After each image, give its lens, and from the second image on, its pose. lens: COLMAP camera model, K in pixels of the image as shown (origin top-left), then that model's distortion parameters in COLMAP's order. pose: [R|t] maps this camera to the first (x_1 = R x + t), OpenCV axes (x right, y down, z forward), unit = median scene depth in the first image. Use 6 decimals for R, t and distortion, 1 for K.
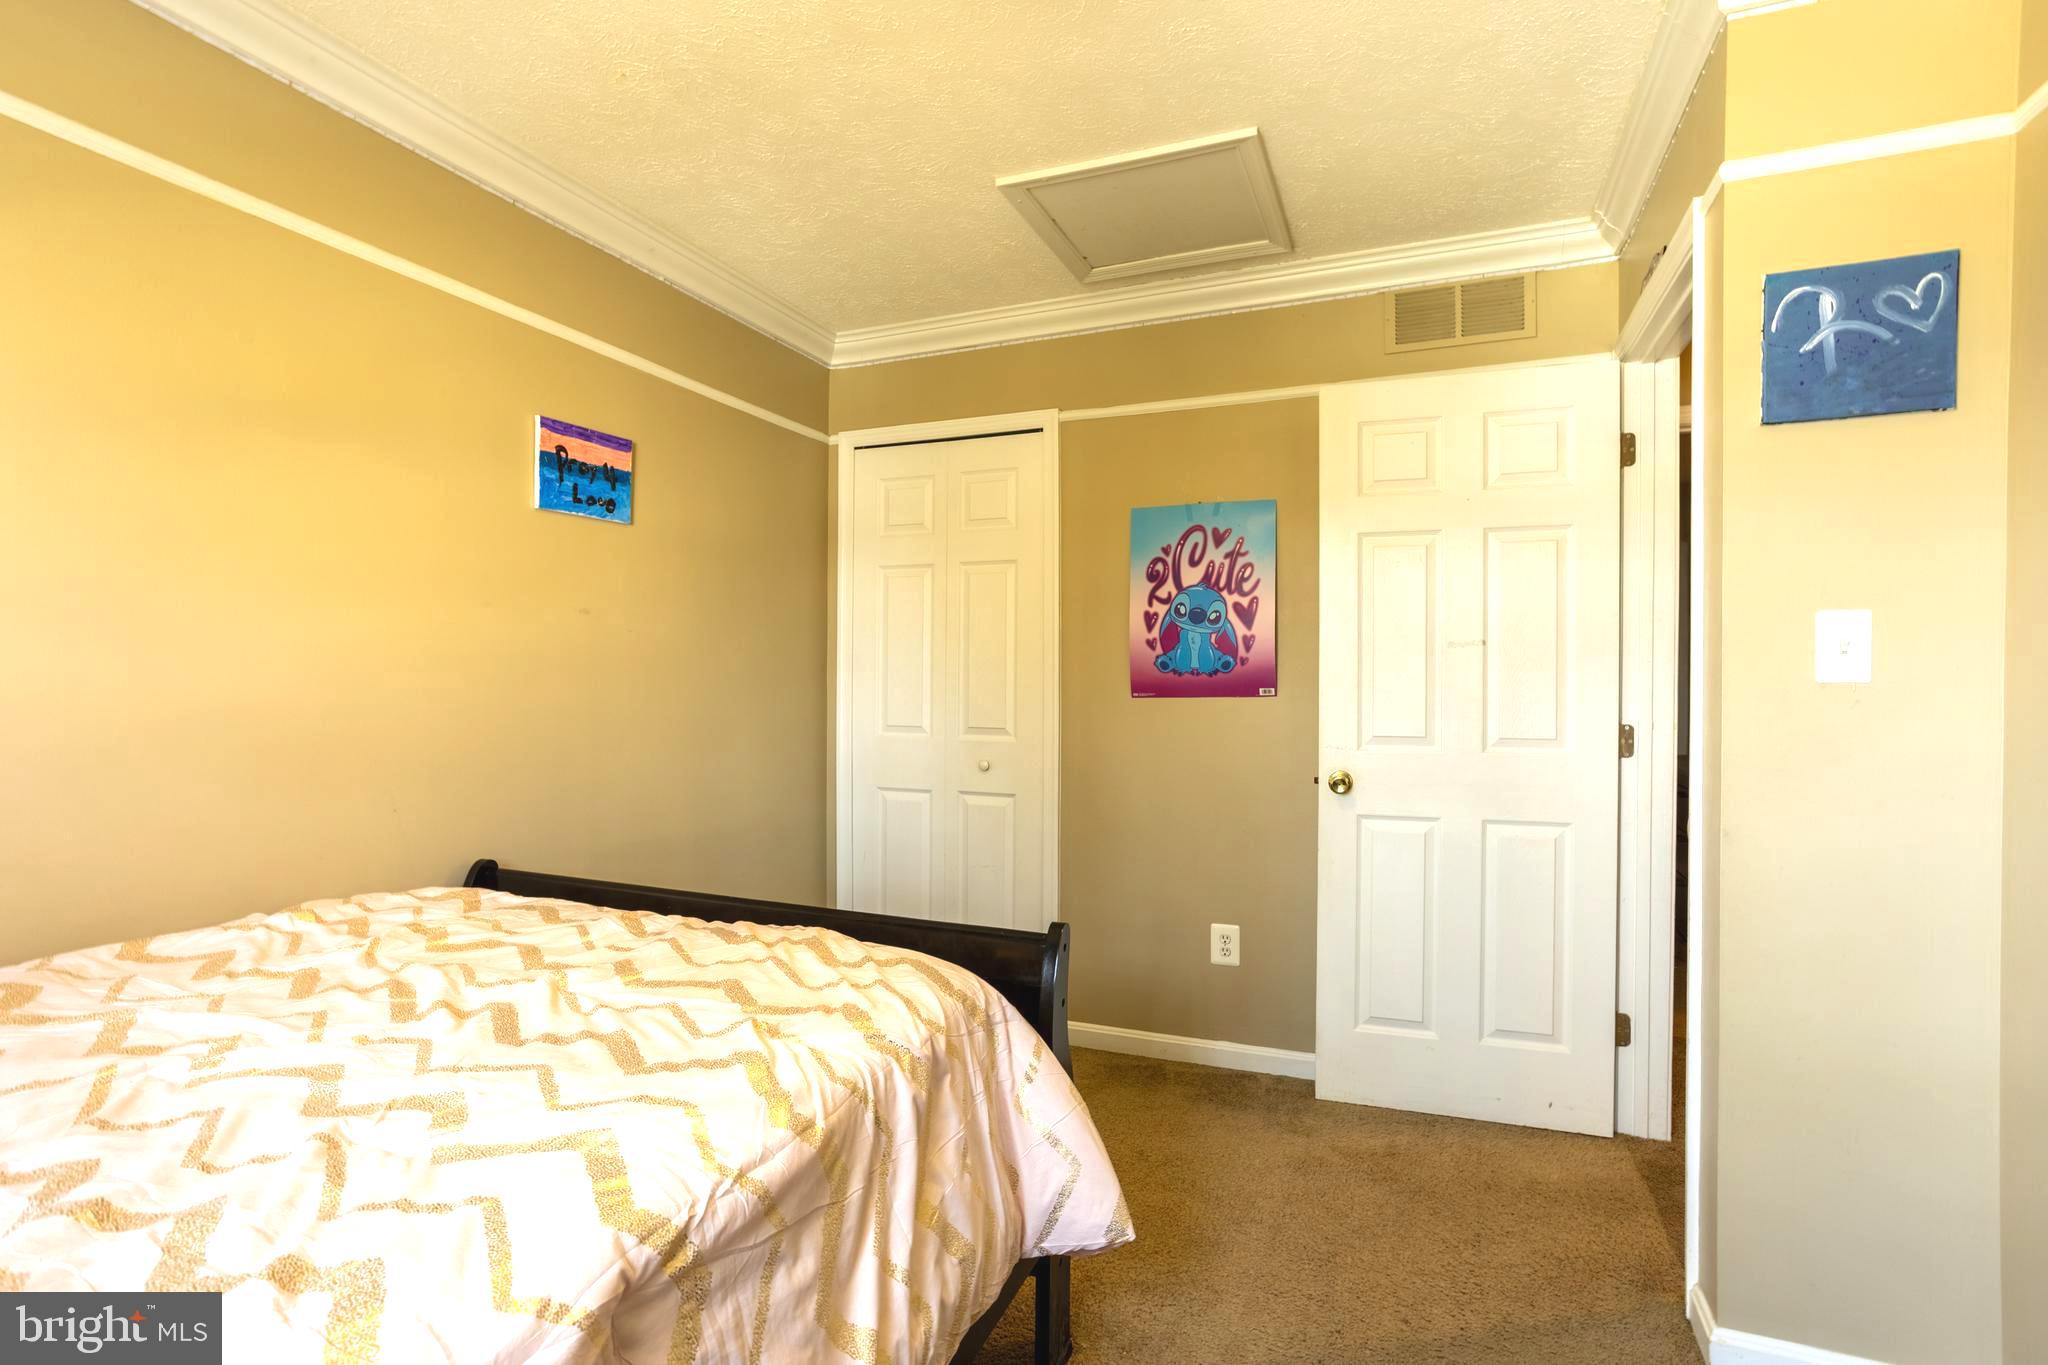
lens RADIAL K [[986.0, 0, 1021.9], [0, 986.0, 679.4], [0, 0, 1]] dist [-0.001945, 0.000254]
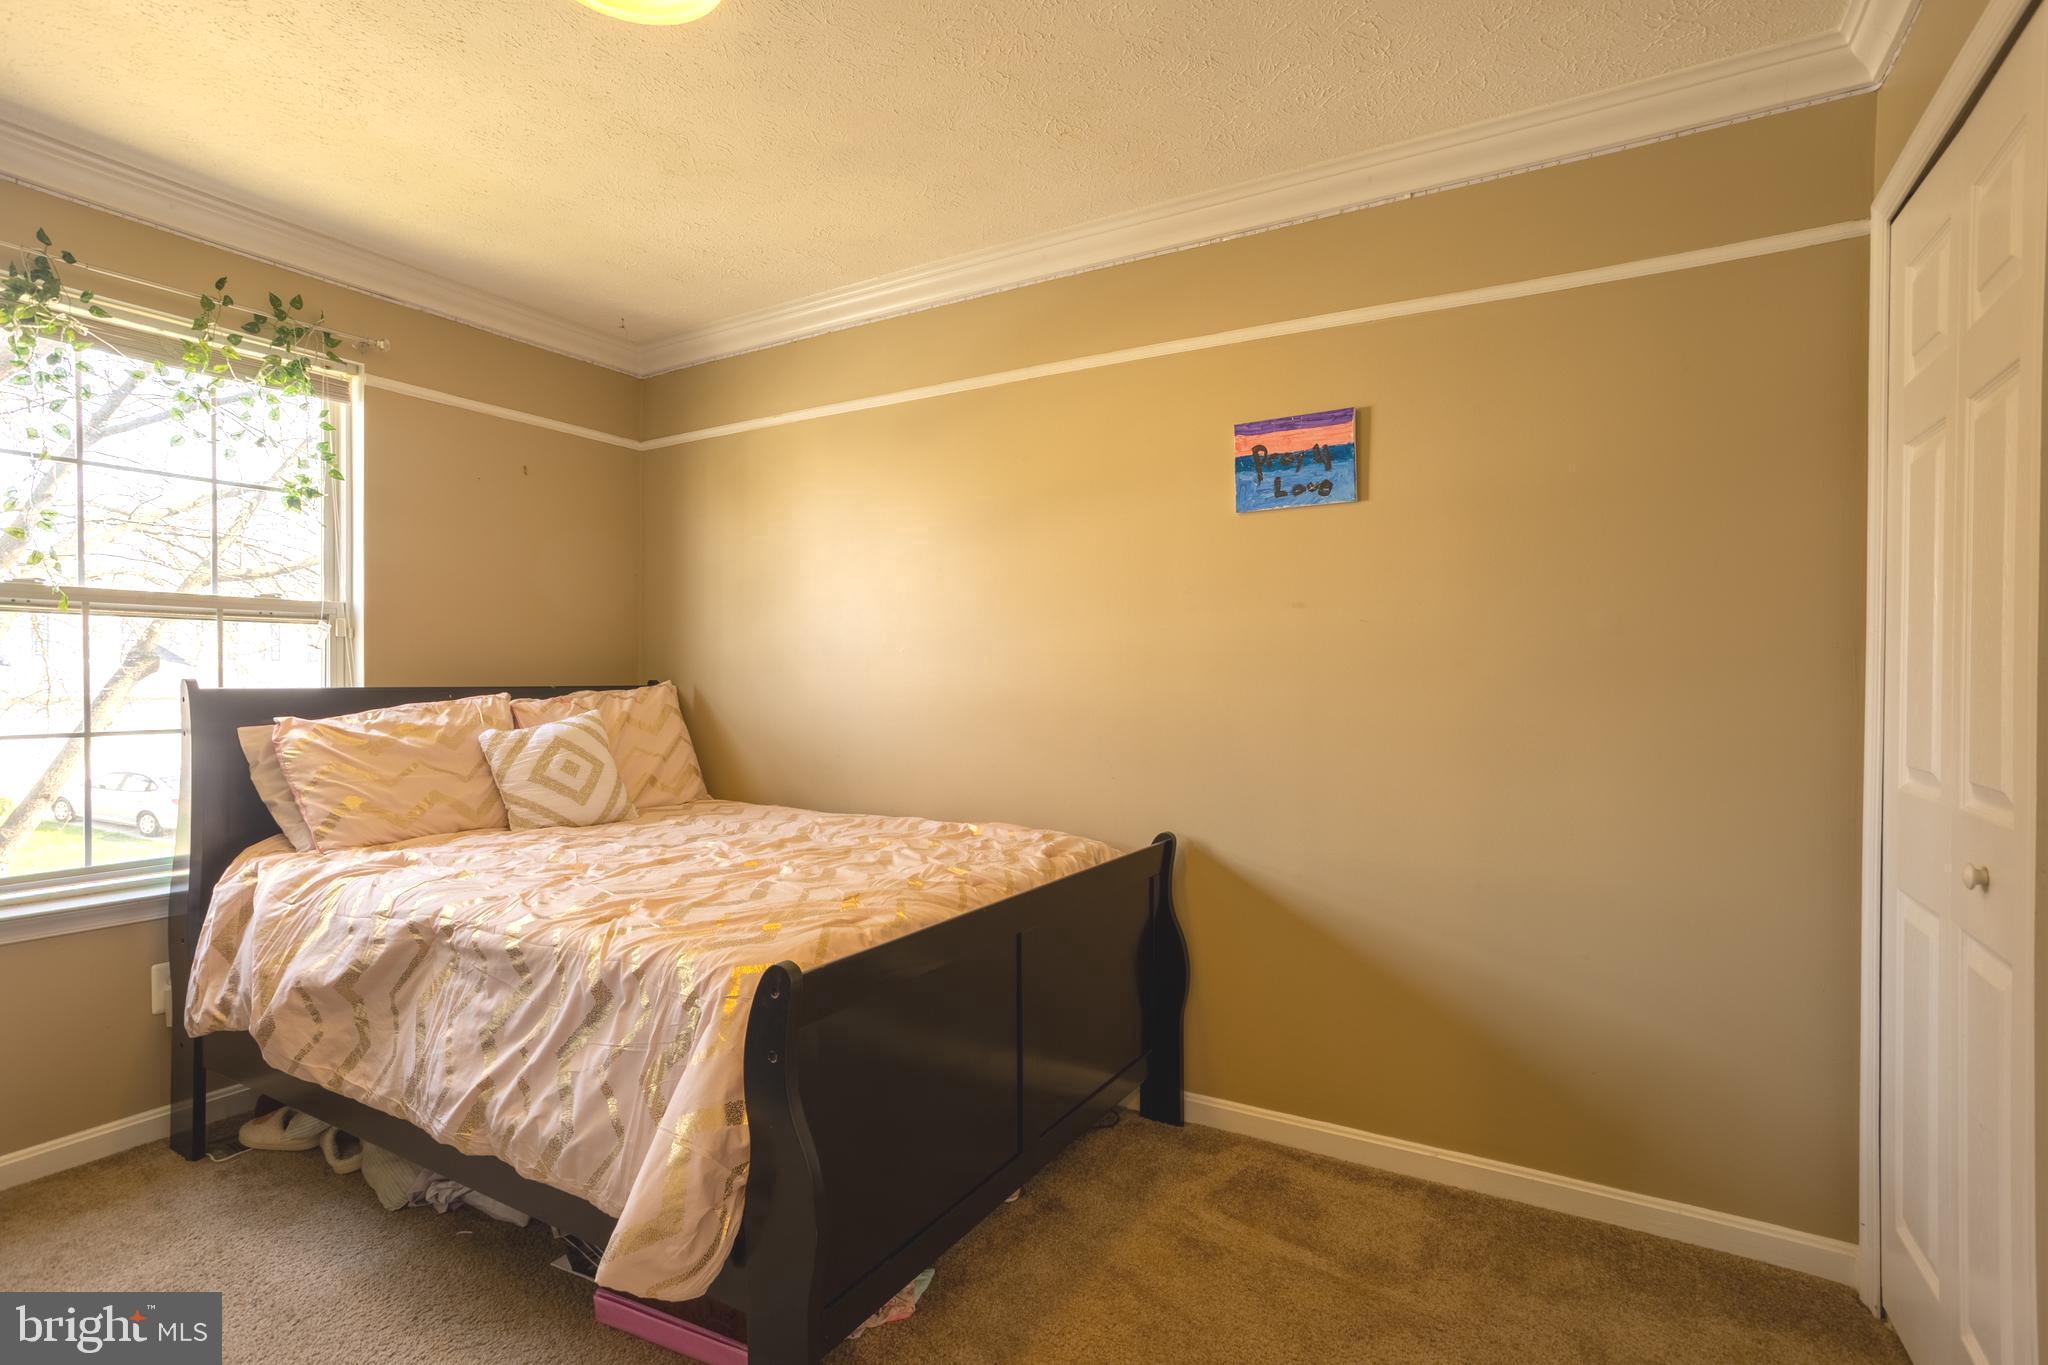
lens RADIAL K [[986.0, 0, 1027.9], [0, 986.0, 679.7], [0, 0, 1]] dist [-0.001945, 0.000254]
pose [[-0.146981, 0.011334, -0.989074, 0.561690], [-0.003133, 0.999924, 0.011924, -0.006964], [0.989134, 0.004851, -0.146935, 0.894265]]
